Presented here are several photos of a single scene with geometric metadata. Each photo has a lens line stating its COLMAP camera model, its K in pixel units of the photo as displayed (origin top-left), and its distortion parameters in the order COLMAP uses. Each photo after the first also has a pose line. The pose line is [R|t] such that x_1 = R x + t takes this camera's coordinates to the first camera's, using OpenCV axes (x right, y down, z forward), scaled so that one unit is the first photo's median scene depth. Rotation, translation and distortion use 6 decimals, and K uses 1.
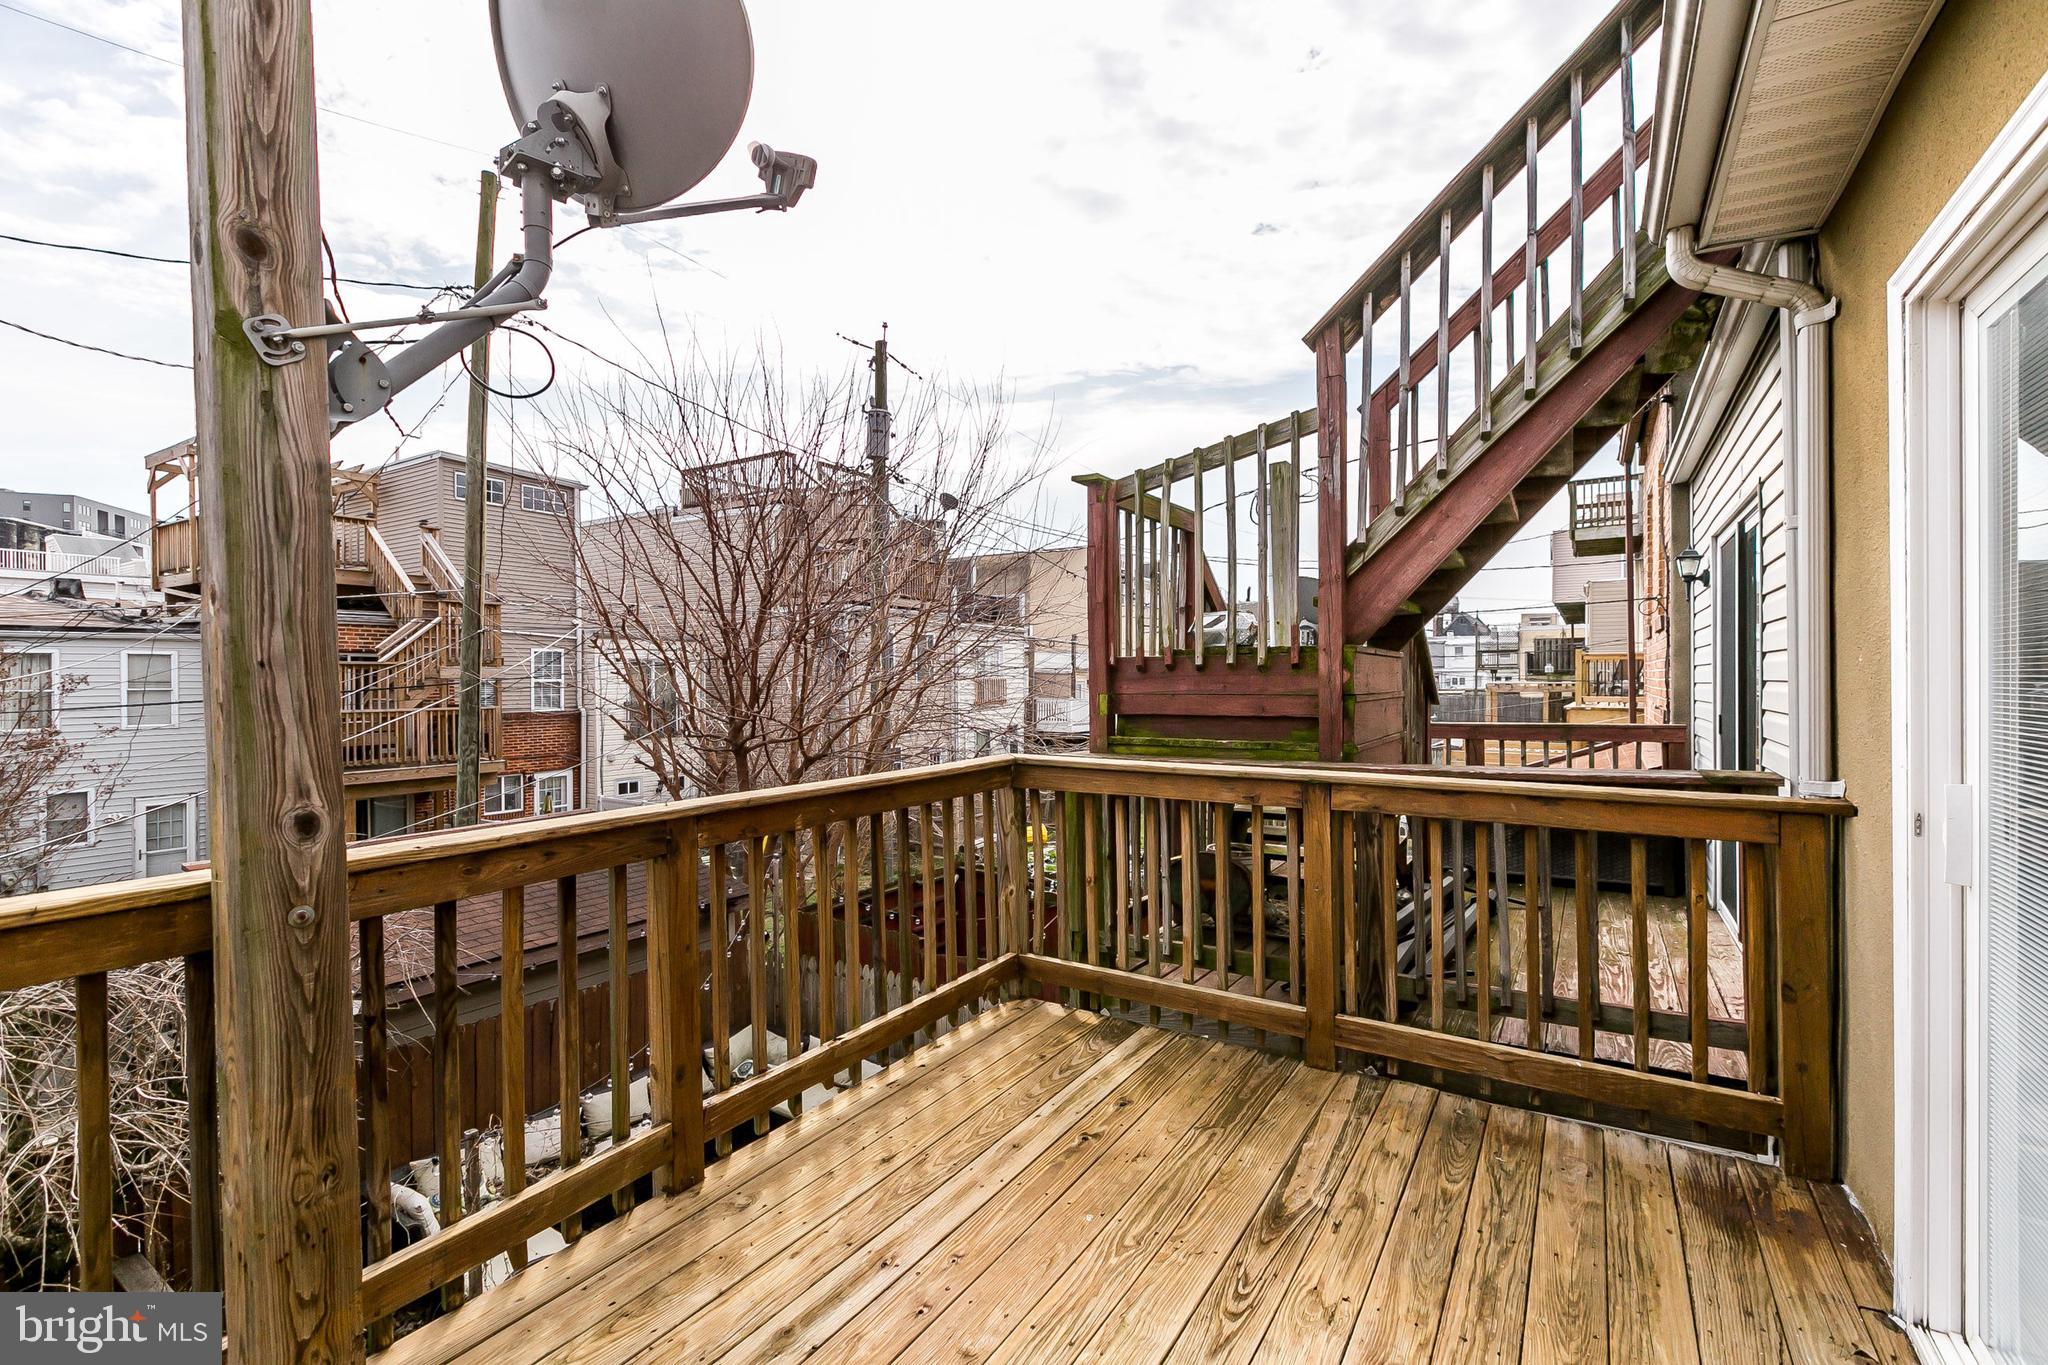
lens RADIAL K [[898.3, 0, 1024.0], [0, 898.3, 682.5], [0, 0, 1]] dist [-0.002160, -0.000616]
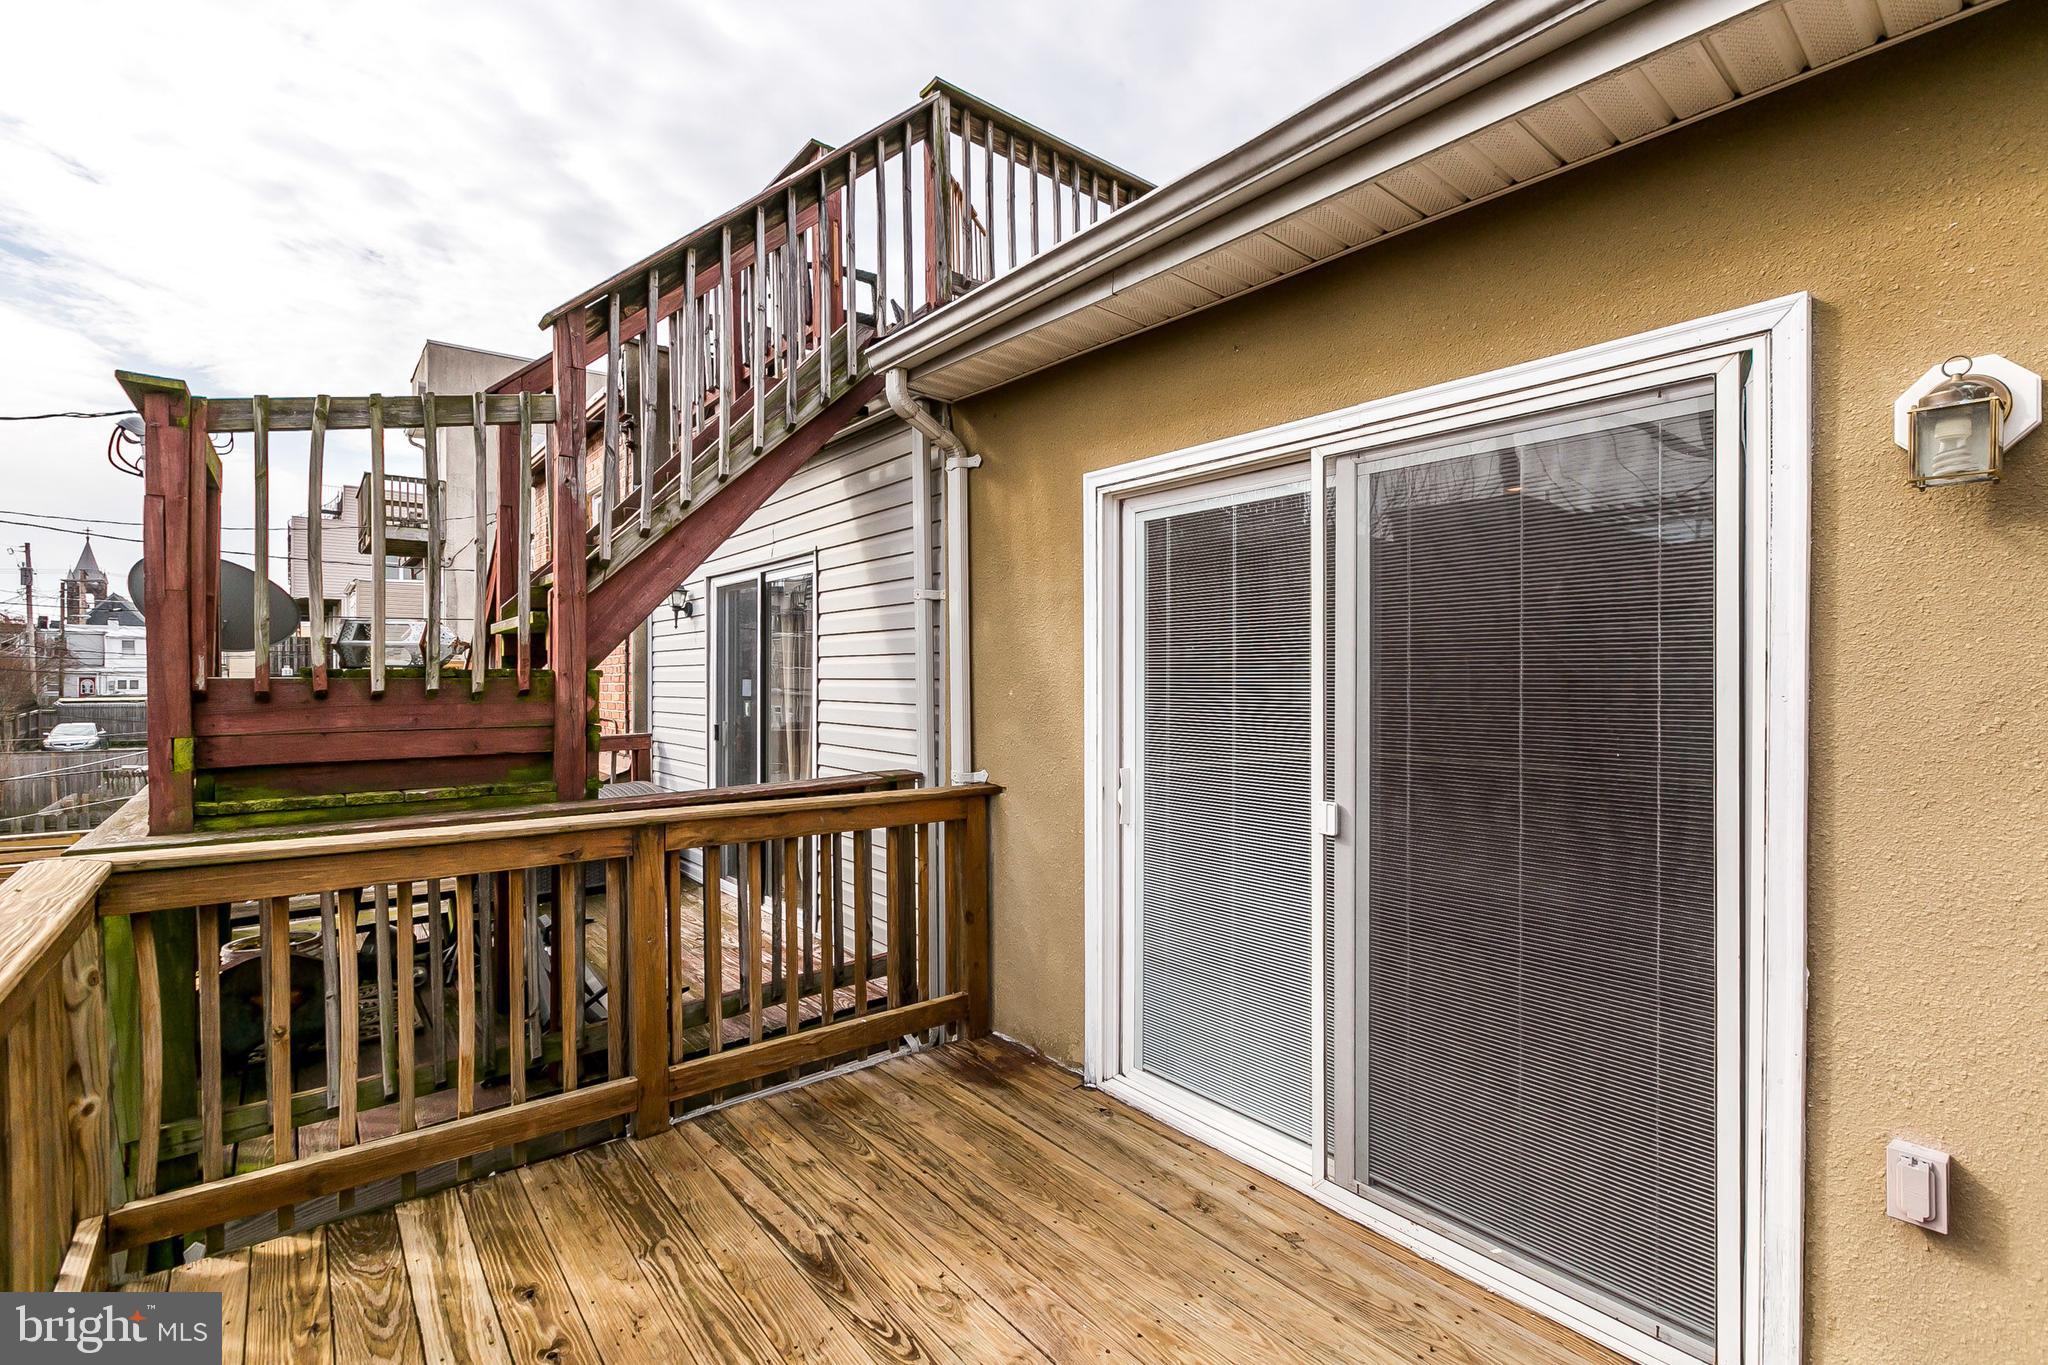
lens RADIAL K [[911.9, 0, 1024.0], [0, 911.9, 682.5], [0, 0, 1]] dist [0.000531, -0.000548]
pose [[0.324989, 0.001030, 0.945717, -0.372739], [0.001453, 0.999998, -0.001589, -0.027267], [-0.945717, 0.001890, 0.324987, 0.290149]]
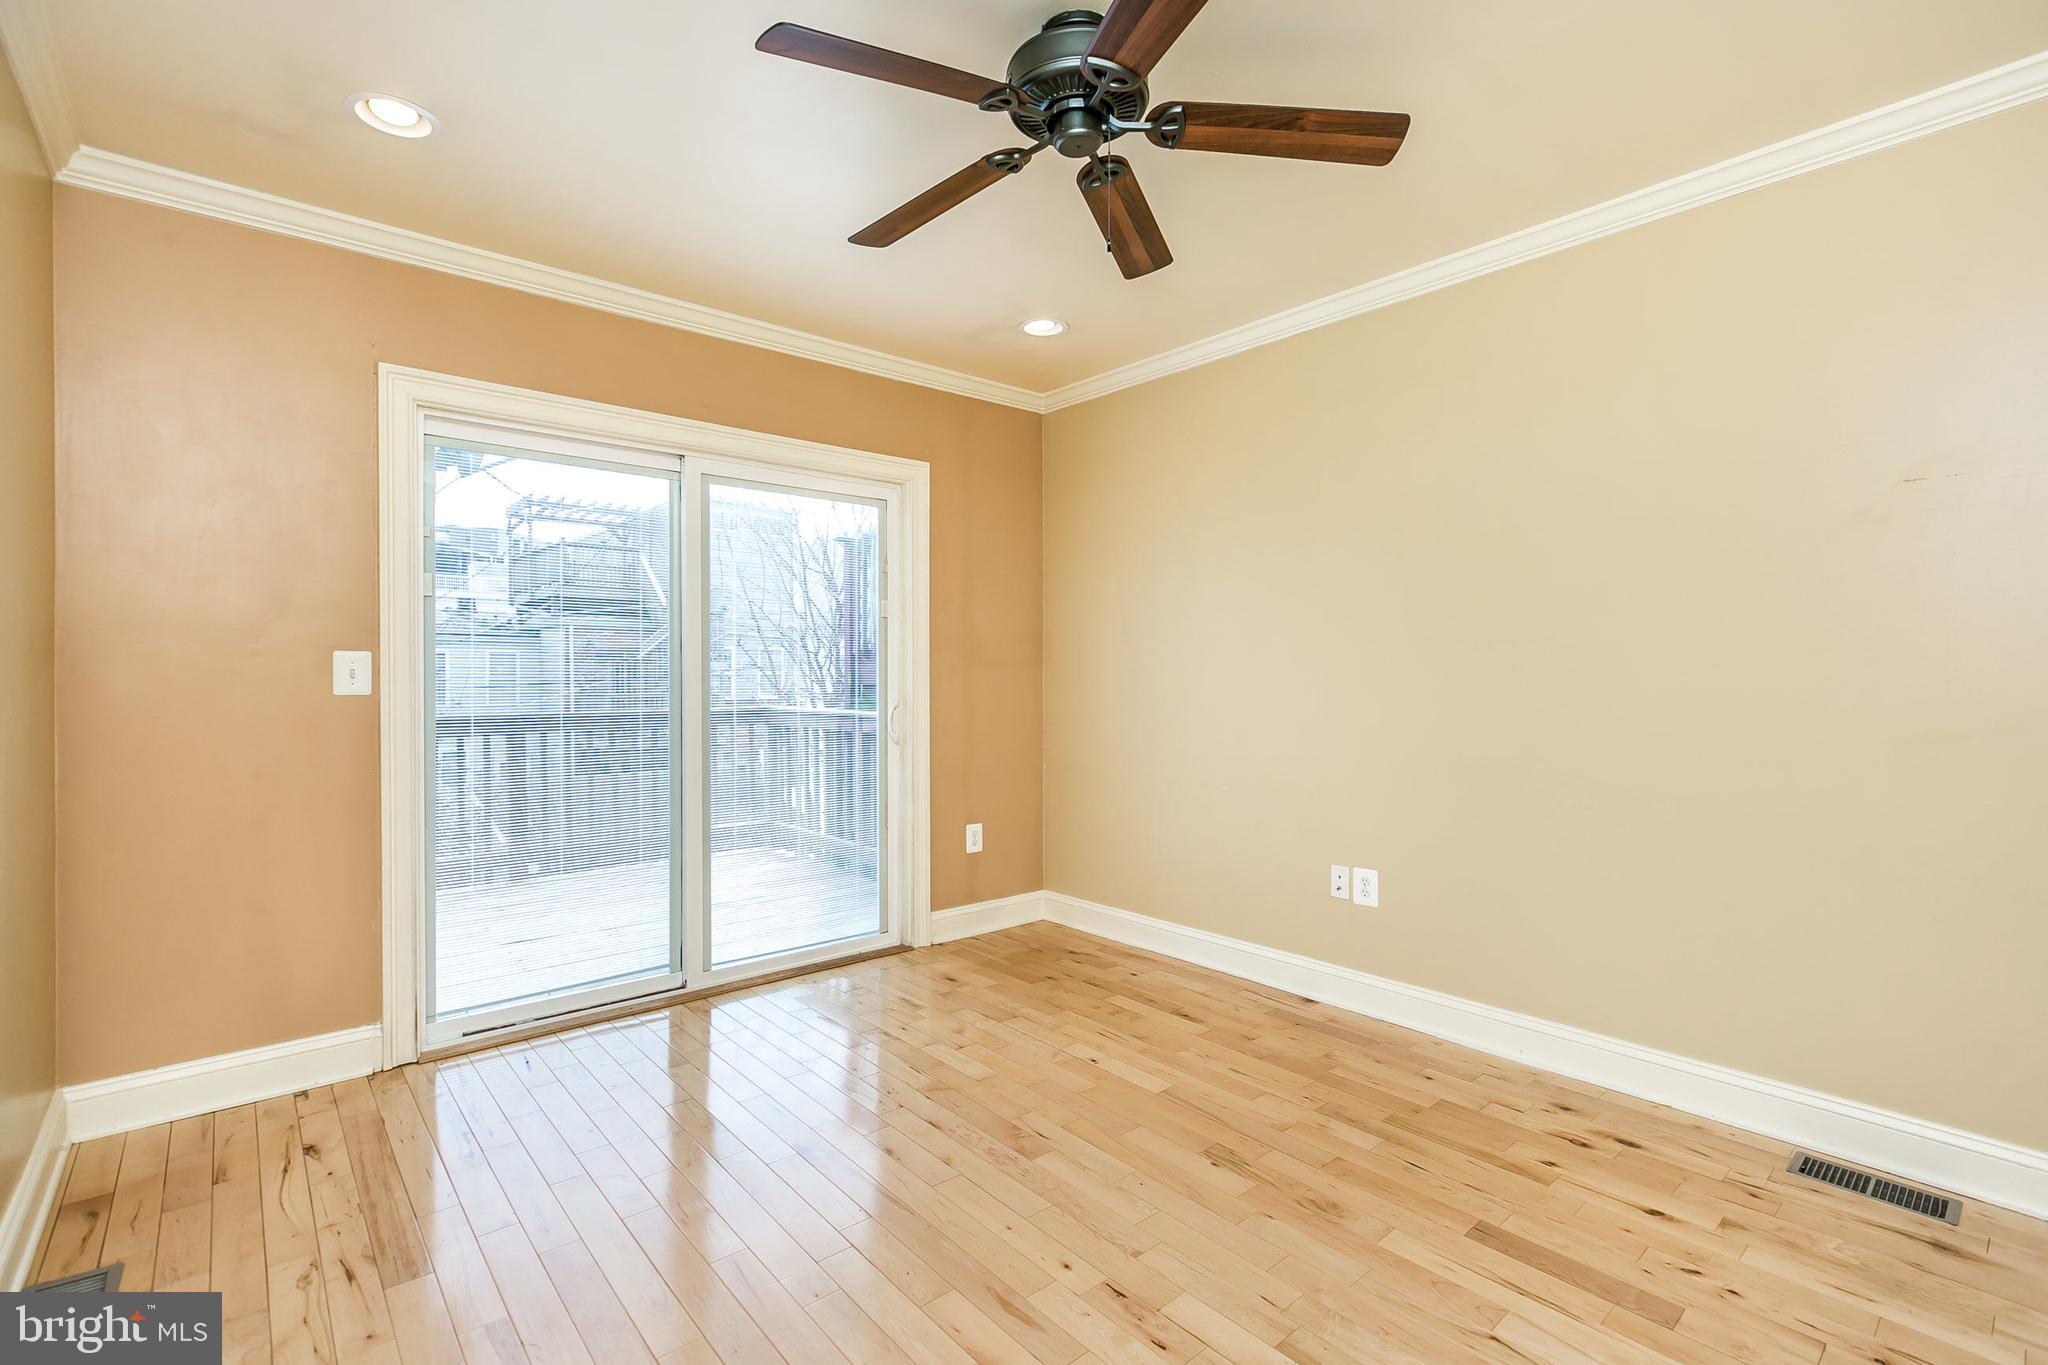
lens RADIAL K [[911.9, 0, 1024.0], [0, 911.9, 682.5], [0, 0, 1]] dist [0.000531, -0.000548]
pose [[0.957412, 0.005919, -0.288666, 1.008379], [-0.005515, 0.999982, 0.002213, 0.031579], [0.288674, -0.000527, 0.957427, -0.563101]]
